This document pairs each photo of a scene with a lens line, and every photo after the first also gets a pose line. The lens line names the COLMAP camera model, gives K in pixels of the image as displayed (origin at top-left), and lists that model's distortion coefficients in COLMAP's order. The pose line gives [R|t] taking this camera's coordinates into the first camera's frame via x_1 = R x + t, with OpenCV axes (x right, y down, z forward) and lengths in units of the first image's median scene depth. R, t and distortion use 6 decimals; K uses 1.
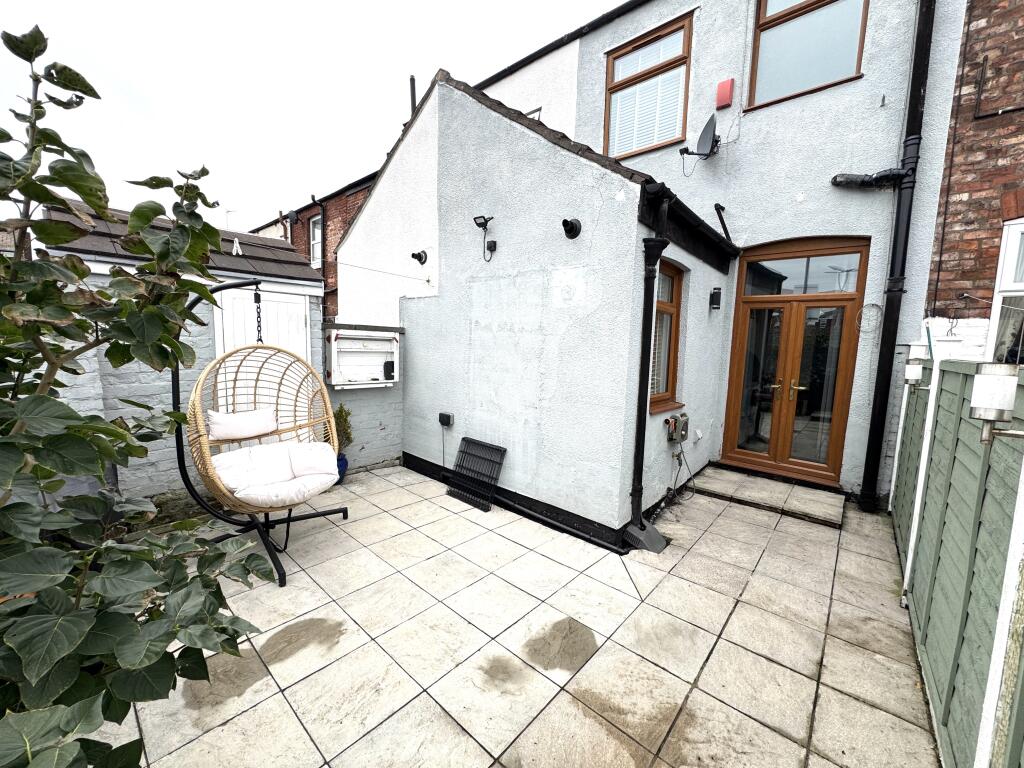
lens RADIAL K [[406.7, 0, 510.9], [0, 406.7, 383.9], [0, 0, 1]] dist [-0.003781, 0.000593]
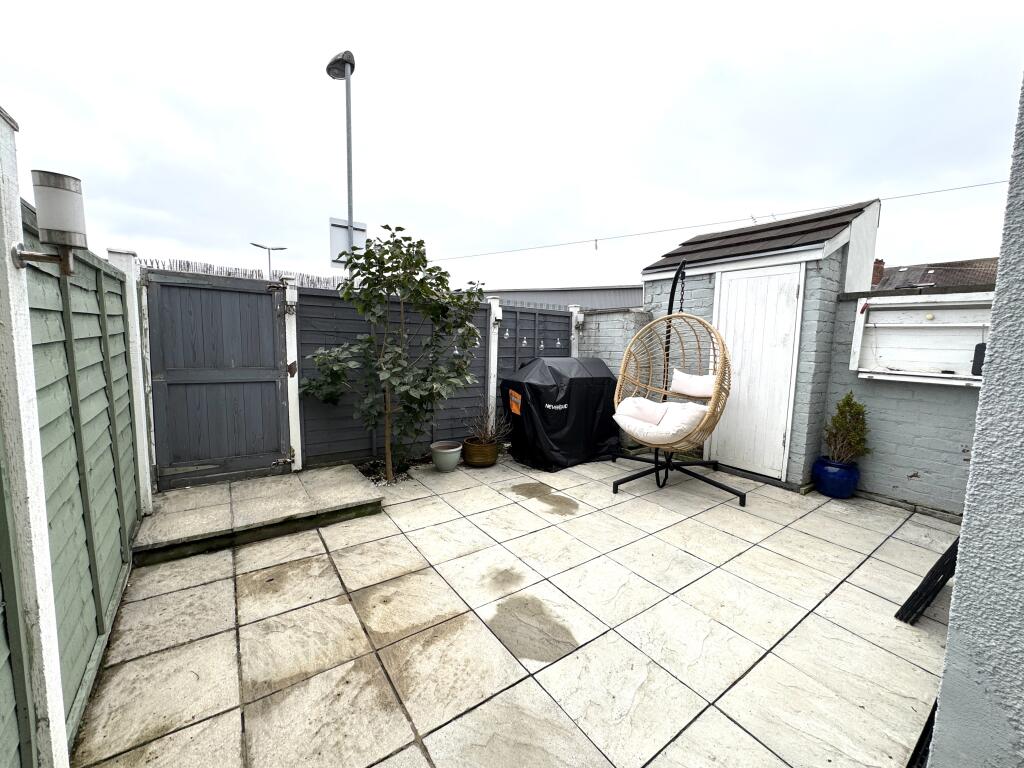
lens RADIAL K [[406.7, 0, 510.8], [0, 406.7, 383.3], [0, 0, 1]] dist [-0.003781, 0.000593]
pose [[-0.227621, 0.059695, -0.971918, 0.927294], [-0.135715, 0.986433, 0.092371, 0.085772], [0.964246, 0.152929, -0.216431, 1.088504]]
